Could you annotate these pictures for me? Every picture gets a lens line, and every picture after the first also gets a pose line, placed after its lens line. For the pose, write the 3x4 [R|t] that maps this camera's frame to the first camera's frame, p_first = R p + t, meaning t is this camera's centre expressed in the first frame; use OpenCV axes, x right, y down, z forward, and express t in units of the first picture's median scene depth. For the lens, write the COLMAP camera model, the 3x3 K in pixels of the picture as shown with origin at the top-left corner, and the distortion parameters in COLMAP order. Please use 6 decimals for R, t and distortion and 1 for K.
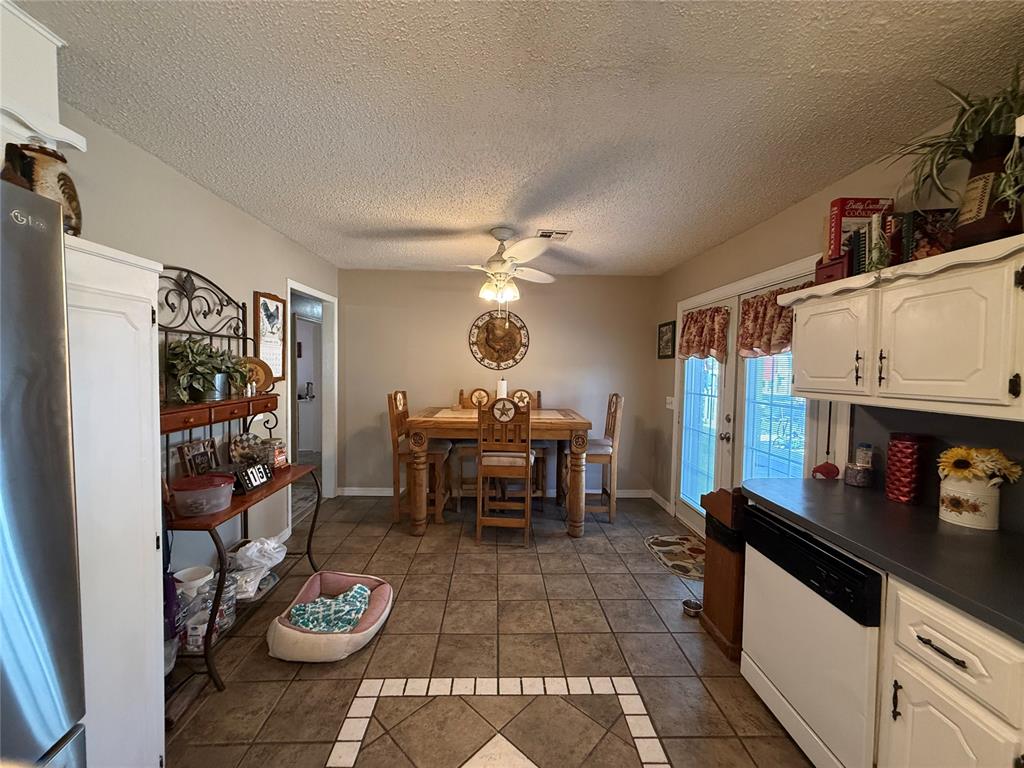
lens RADIAL K [[407.2, 0, 508.6], [0, 407.2, 383.0], [0, 0, 1]] dist [0.000460, 0.000026]
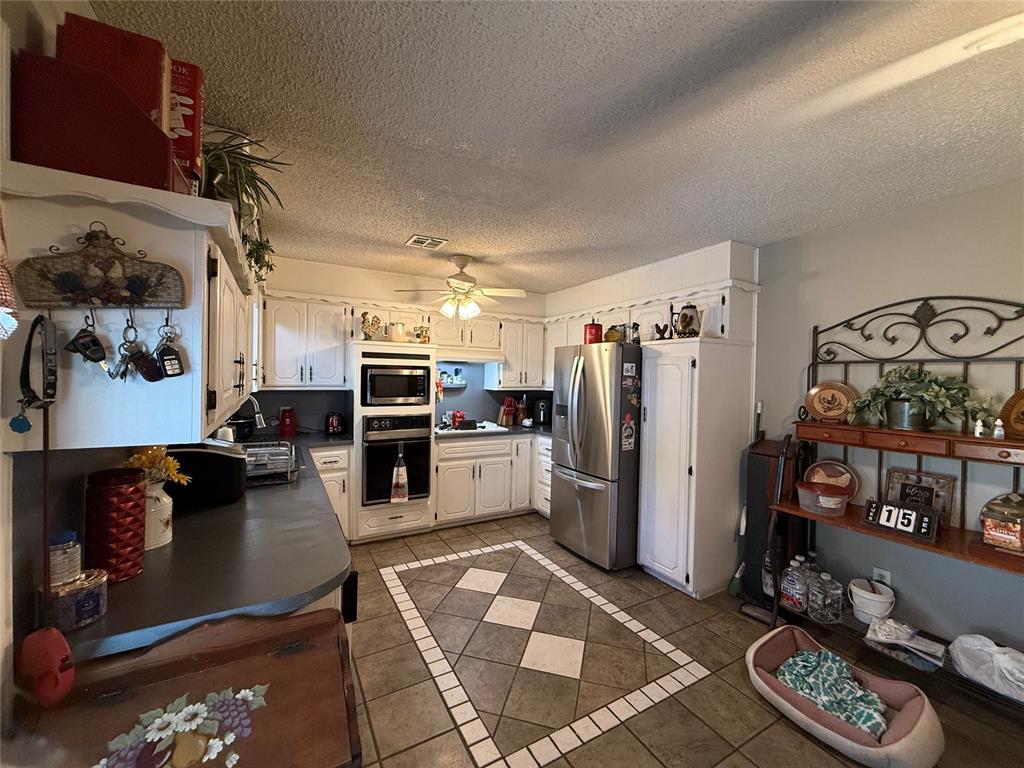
lens RADIAL K [[407.2, 0, 508.6], [0, 407.2, 383.0], [0, 0, 1]] dist [0.000460, 0.000026]
pose [[-0.885489, -0.026743, -0.463891, 0.558878], [-0.053154, 0.997619, 0.043950, -0.060468], [0.461611, 0.063575, -0.884802, 1.416339]]
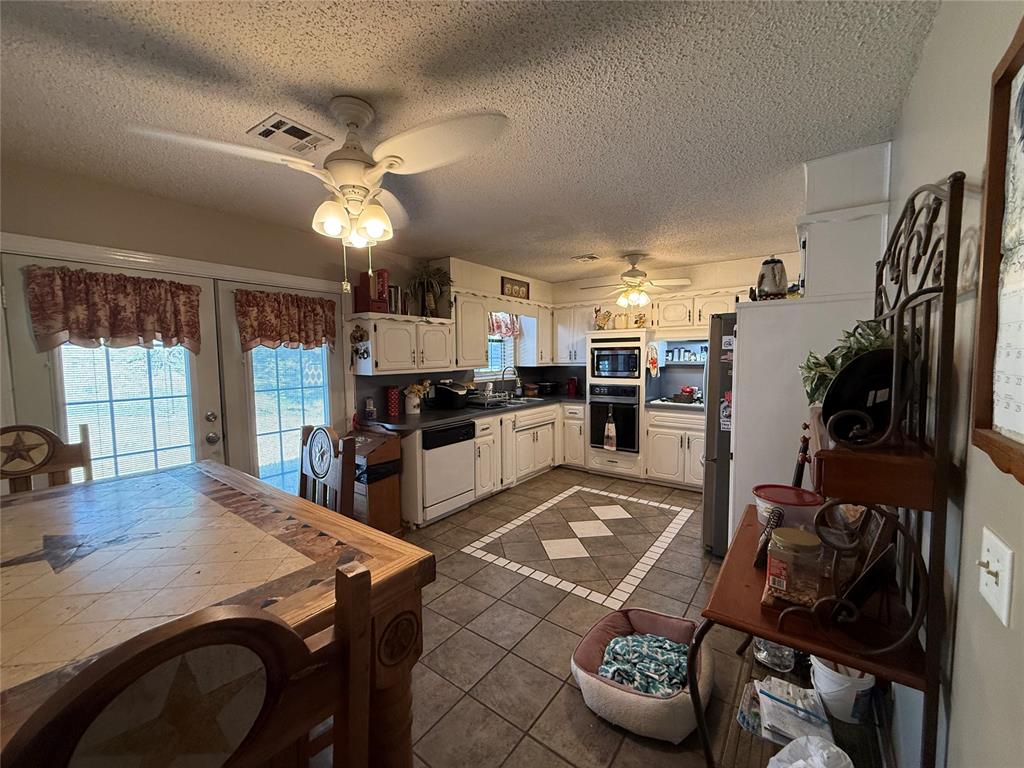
lens RADIAL K [[407.2, 0, 508.6], [0, 407.2, 383.0], [0, 0, 1]] dist [0.000460, 0.000026]
pose [[-0.781655, -0.052964, 0.621459, -0.711017], [0.021116, 0.993570, 0.111237, -0.099129], [-0.623354, 0.100071, -0.775510, 1.793795]]
